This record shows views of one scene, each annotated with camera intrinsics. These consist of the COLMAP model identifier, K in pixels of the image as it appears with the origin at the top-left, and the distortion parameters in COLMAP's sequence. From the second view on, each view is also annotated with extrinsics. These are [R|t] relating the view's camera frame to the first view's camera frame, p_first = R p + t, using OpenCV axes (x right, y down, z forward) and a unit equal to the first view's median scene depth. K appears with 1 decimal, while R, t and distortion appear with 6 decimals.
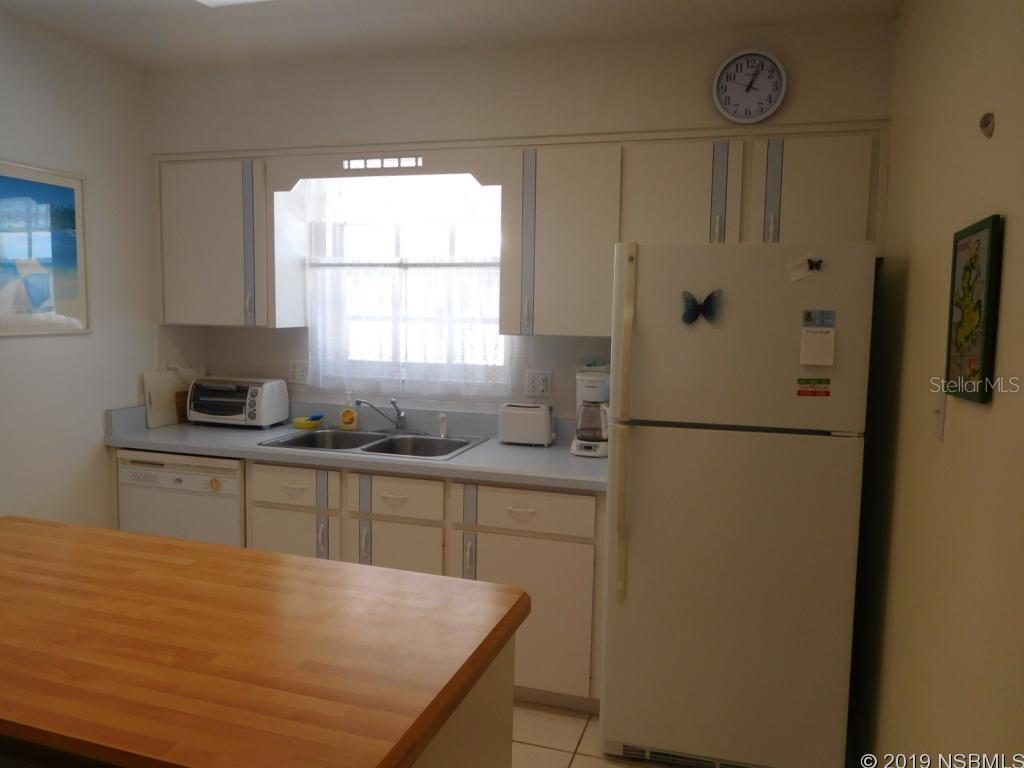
lens RADIAL K [[766.4, 0, 514.5], [0, 766.4, 384.1], [0, 0, 1]] dist [-0.016392, 0.004116]
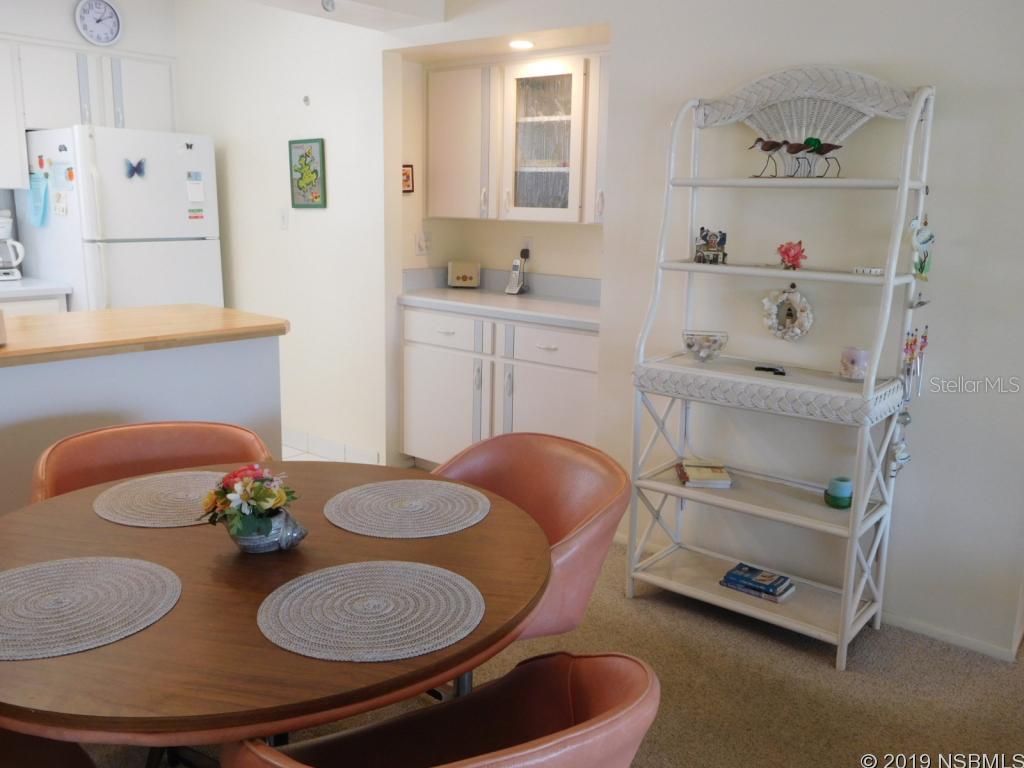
lens RADIAL K [[889.1, 0, 520.5], [0, 889.1, 384.6], [0, 0, 1]] dist [0.008708, 0.008339]
pose [[0.384424, -0.199094, 0.901432, -1.175984], [0.073208, 0.979967, 0.185219, 0.059241], [-0.920249, -0.005210, 0.391298, -0.505860]]
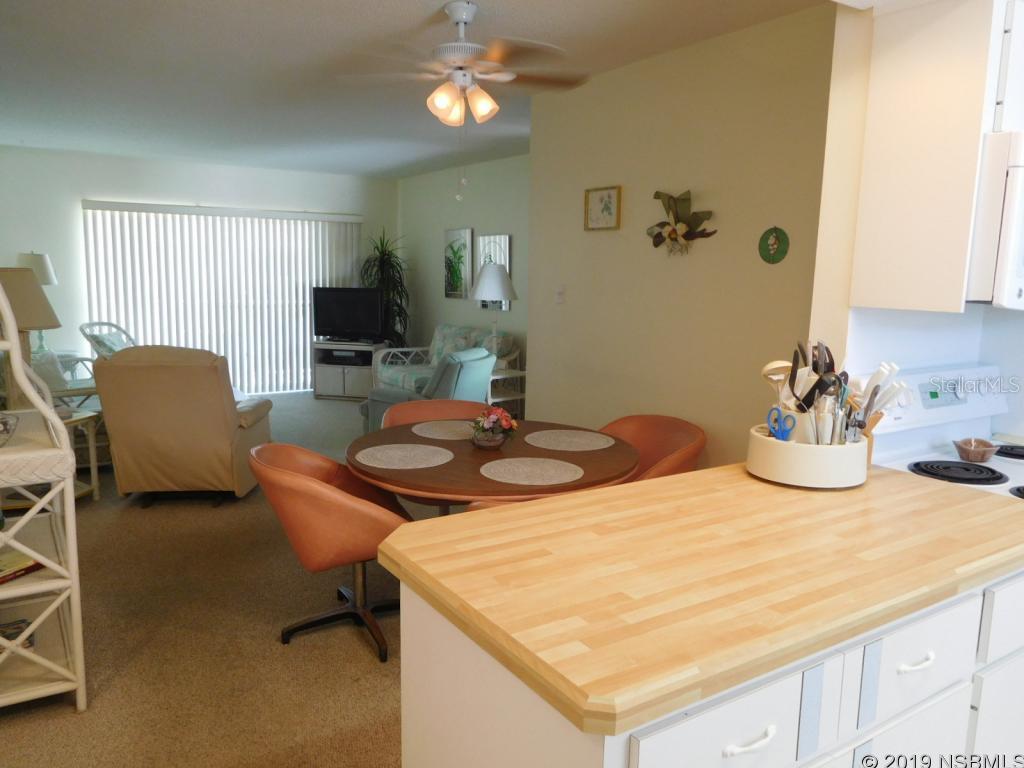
lens RADIAL K [[766.4, 0, 514.5], [0, 766.4, 384.1], [0, 0, 1]] dist [-0.016392, 0.004116]
pose [[-0.632498, 0.083167, -0.770084, 0.301570], [-0.109351, 0.974673, 0.195076, -0.052229], [0.766804, 0.207594, -0.607384, 0.762272]]
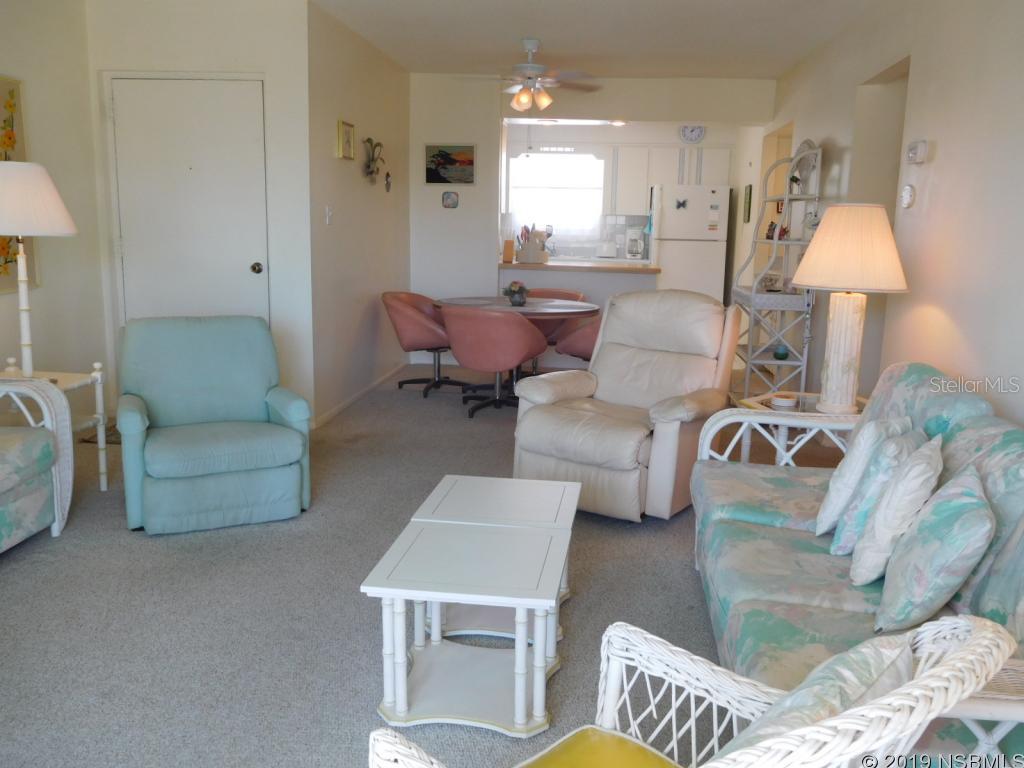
lens RADIAL K [[889.1, 0, 520.5], [0, 889.1, 384.6], [0, 0, 1]] dist [0.008708, 0.008339]
pose [[0.981034, -0.030472, 0.191428, -1.119799], [0.014050, 0.996147, 0.086571, 0.313217], [-0.193328, -0.082239, 0.977681, -2.524133]]
